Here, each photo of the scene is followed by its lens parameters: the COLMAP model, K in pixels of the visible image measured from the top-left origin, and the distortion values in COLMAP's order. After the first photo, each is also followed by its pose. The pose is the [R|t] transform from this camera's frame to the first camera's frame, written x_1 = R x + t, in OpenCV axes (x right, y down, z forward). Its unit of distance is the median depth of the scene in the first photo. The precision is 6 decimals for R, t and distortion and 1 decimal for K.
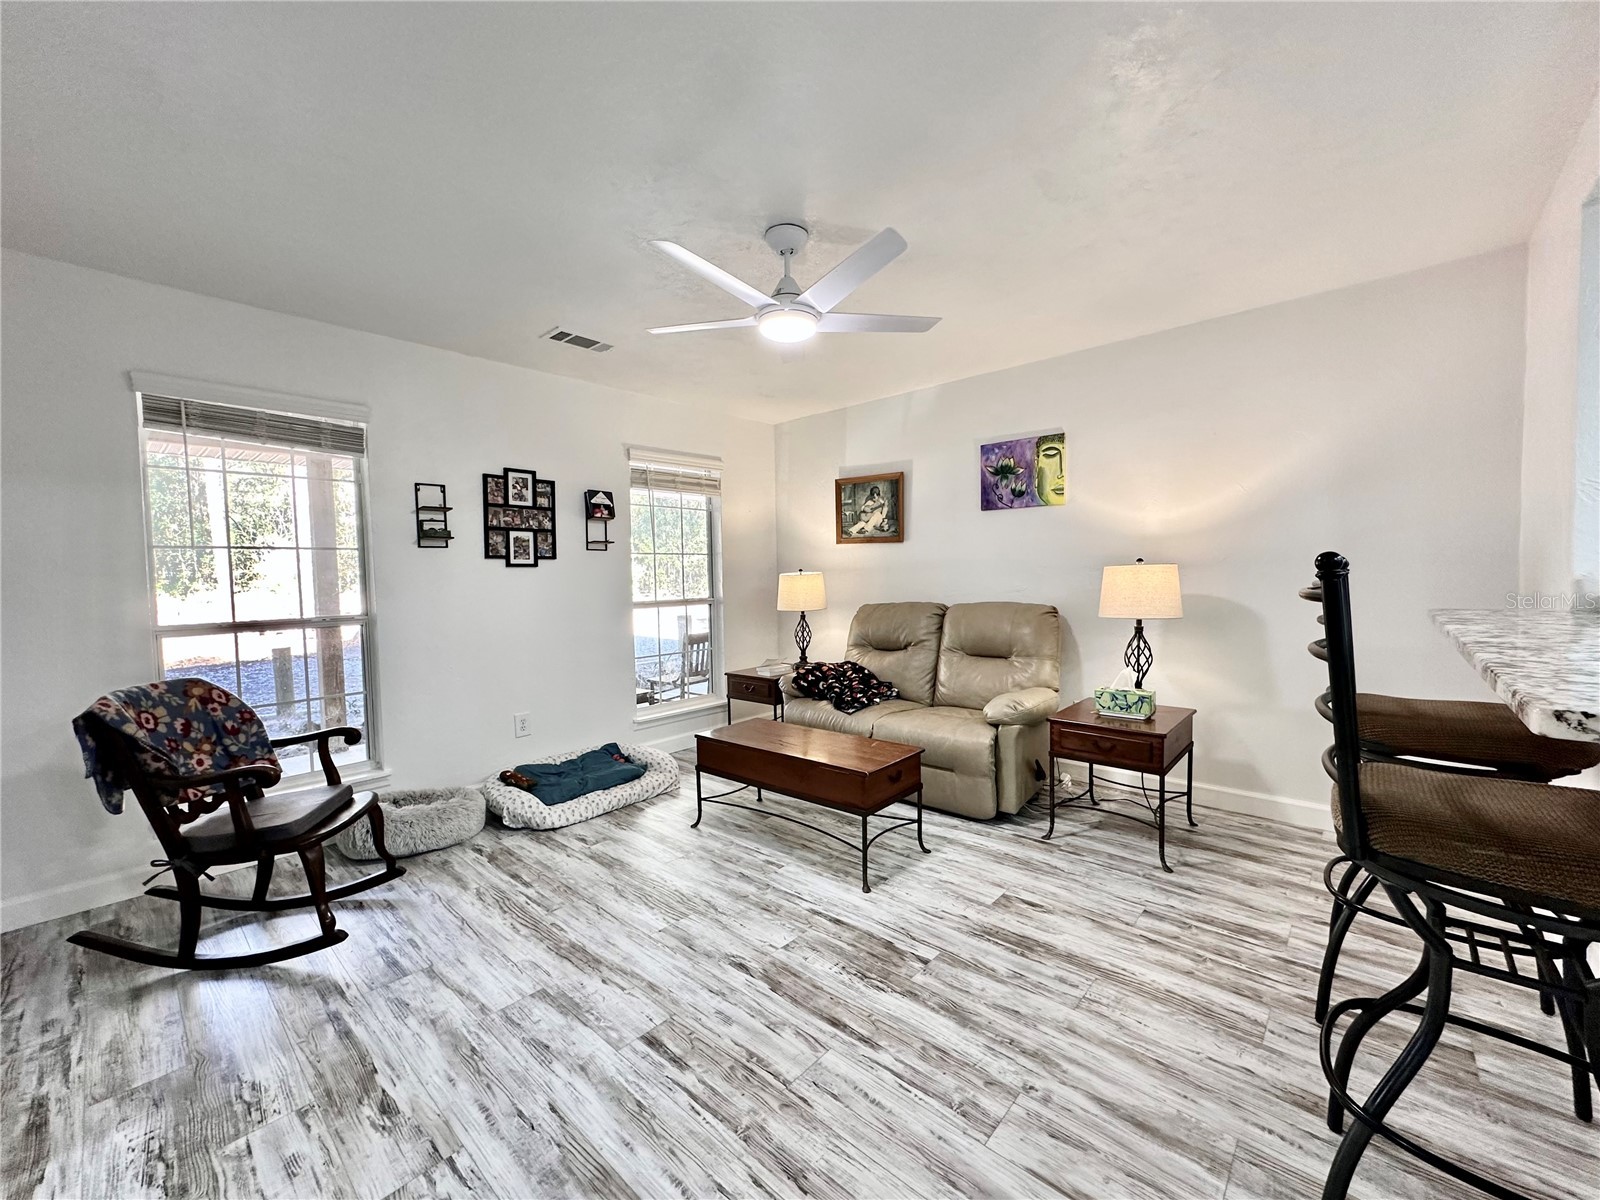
lens RADIAL K [[639.0, 0, 802.2], [0, 639.0, 601.7], [0, 0, 1]] dist [0.000568, -0.000189]
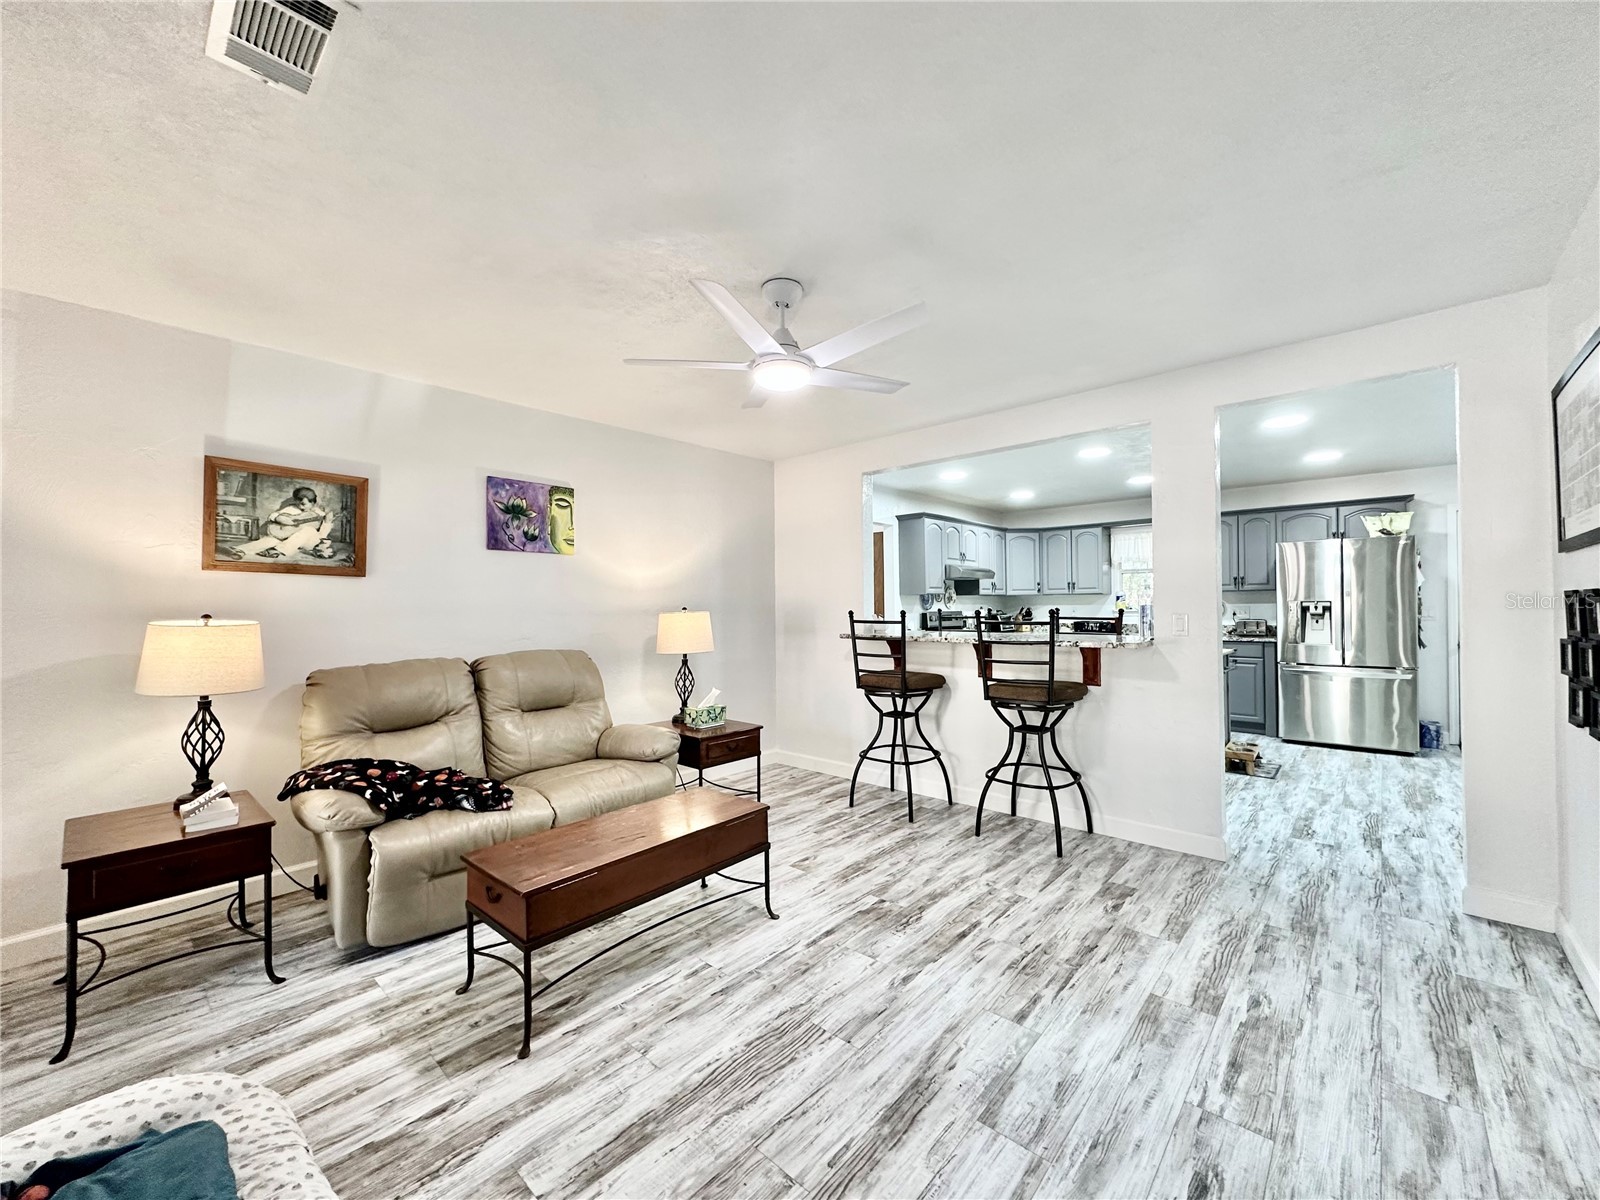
lens RADIAL K [[639.0, 0, 802.2], [0, 639.0, 601.7], [0, 0, 1]] dist [0.000568, -0.000189]
pose [[0.001657, 0.026366, 0.999651, -0.656315], [0.052739, 0.998259, -0.026417, -0.026512], [-0.998607, 0.052764, 0.000263, 0.627687]]
